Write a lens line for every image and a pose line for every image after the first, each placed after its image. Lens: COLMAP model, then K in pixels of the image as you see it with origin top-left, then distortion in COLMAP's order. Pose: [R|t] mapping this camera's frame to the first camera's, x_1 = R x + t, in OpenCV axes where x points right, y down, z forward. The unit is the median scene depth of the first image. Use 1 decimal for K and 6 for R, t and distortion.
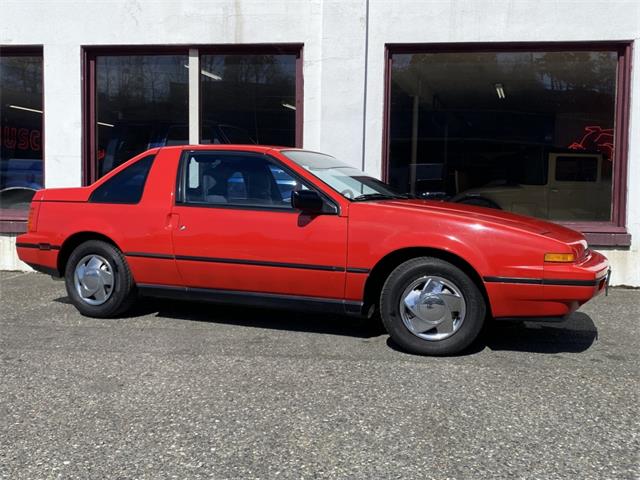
lens RADIAL K [[619.2, 0, 313.2], [0, 619.2, 238.1], [0, 0, 1]] dist [0.066163, -0.126250]
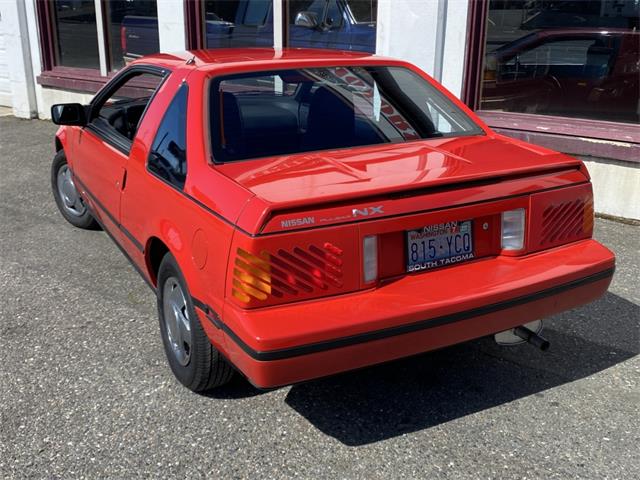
lens RADIAL K [[673.2, 0, 320.0], [0, 673.2, 240.0], [0, 0, 1]] dist [0.098856, -0.234036]
pose [[0.855005, 0.158458, -0.493819, 0.580696], [-0.026768, 0.964394, 0.263111, -0.135151], [0.517928, -0.211743, 0.828803, 0.241099]]
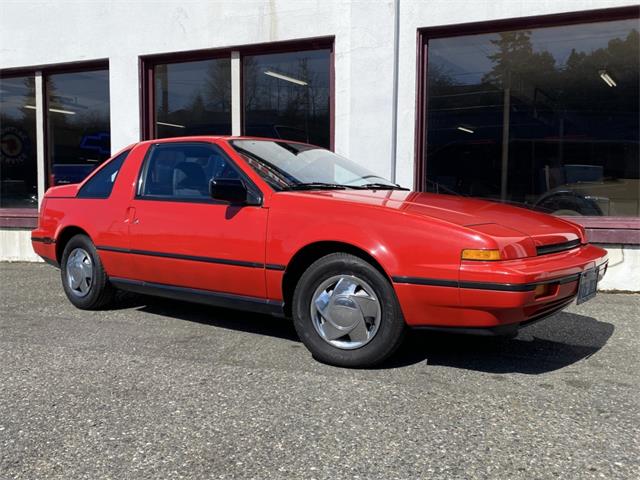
lens RADIAL K [[576.5, 0, 320.0], [0, 576.5, 240.0], [0, 0, 1]] dist [0.018984, -0.014457]
pose [[0.967472, 0.005658, -0.252916, 0.276582], [-0.005515, 0.999984, 0.001272, 0.009178], [0.252919, 0.000164, 0.967487, 0.168026]]
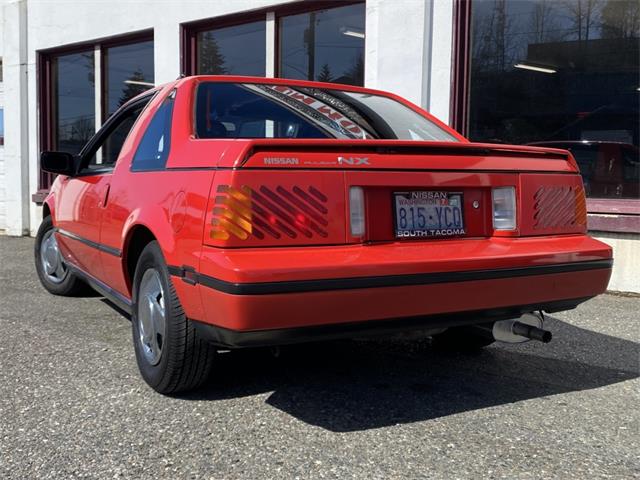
lens RADIAL K [[676.6, 0, 317.9], [0, 676.6, 238.6], [0, 0, 1]] dist [0.089105, -0.208117]
pose [[0.859481, 0.036521, -0.509861, 0.589703], [-0.031227, 0.999333, 0.018942, 0.016625], [0.510213, -0.000359, 0.860048, 0.244412]]
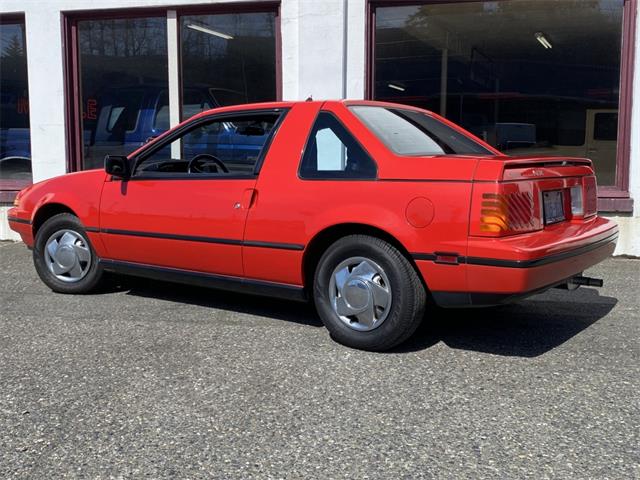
lens RADIAL K [[673.2, 0, 320.0], [0, 673.2, 240.0], [0, 0, 1]] dist [0.098856, -0.234036]
pose [[0.994067, -0.001645, -0.108754, 0.222698], [0.006857, 0.998844, 0.047569, 0.004587], [0.108550, -0.048032, 0.992930, -0.052882]]
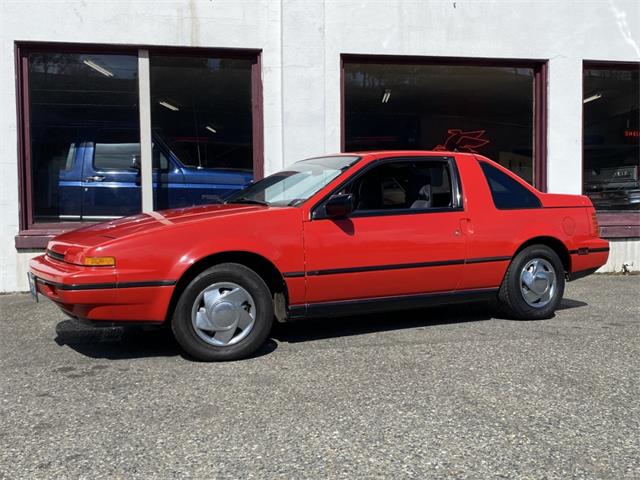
lens RADIAL K [[673.2, 0, 320.0], [0, 673.2, 240.0], [0, 0, 1]] dist [0.098856, -0.234036]
pose [[0.955637, -0.039273, 0.291917, -0.368624], [0.041266, 0.999148, -0.000670, -0.001152], [-0.291642, 0.012687, 0.956444, -0.101314]]
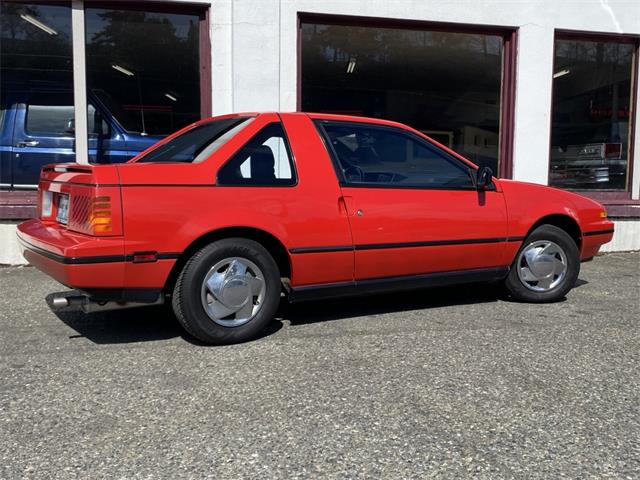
lens RADIAL K [[661.6, 0, 323.3], [0, 661.6, 248.0], [0, 0, 1]] dist [0.098357, -0.226189]
pose [[0.939853, -0.041253, 0.339080, -0.296680], [0.025000, 0.998326, 0.052163, -0.003160], [-0.340664, -0.040548, 0.939310, 0.009978]]
